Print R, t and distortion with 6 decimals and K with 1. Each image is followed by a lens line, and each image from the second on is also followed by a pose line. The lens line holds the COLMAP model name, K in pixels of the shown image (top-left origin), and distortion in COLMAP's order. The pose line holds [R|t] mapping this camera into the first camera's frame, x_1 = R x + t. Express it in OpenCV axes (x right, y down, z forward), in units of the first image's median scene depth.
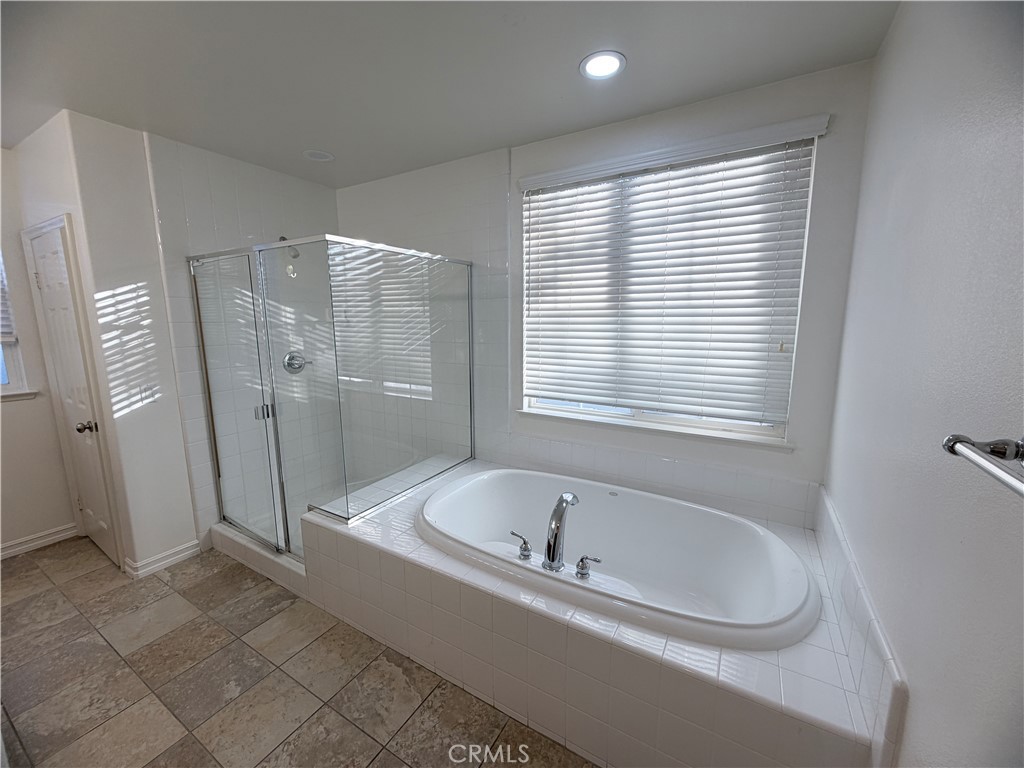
lens RADIAL K [[407.2, 0, 507.4], [0, 407.2, 383.6], [0, 0, 1]] dist [-0.001379, -0.000612]
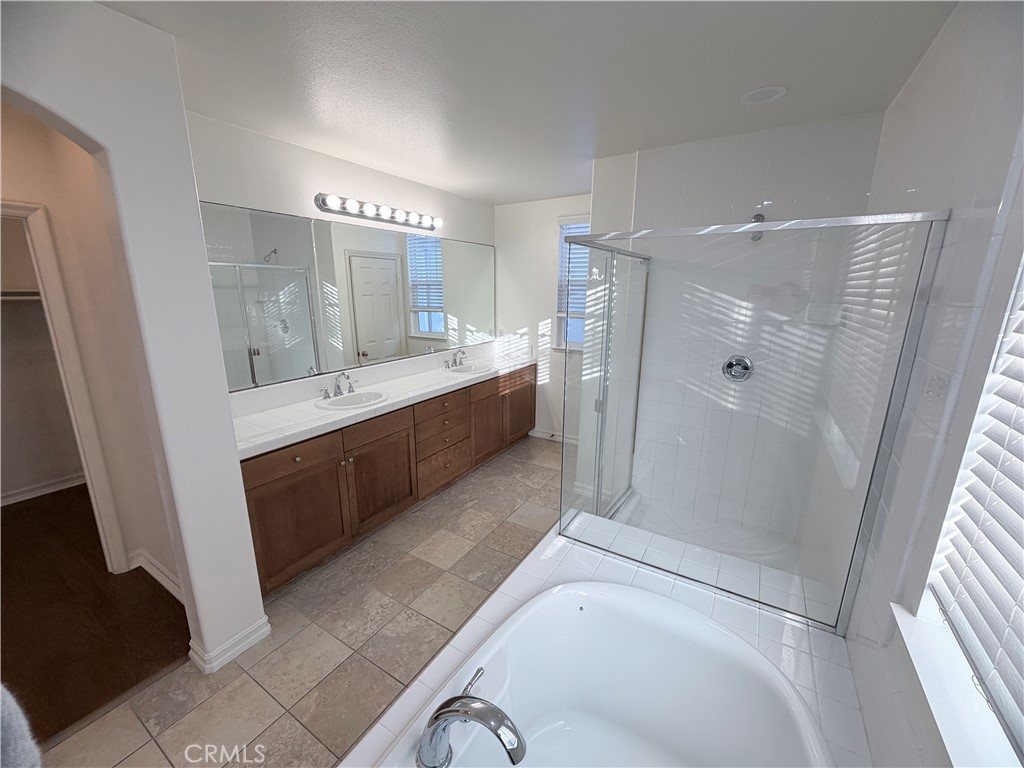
lens RADIAL K [[407.2, 0, 507.0], [0, 407.2, 383.4], [0, 0, 1]] dist [-0.001379, -0.000612]
pose [[-0.026230, 0.232033, -0.972354, 0.315145], [-0.164182, 0.958481, 0.233151, -0.143209], [0.986081, 0.165759, 0.012954, 0.544883]]
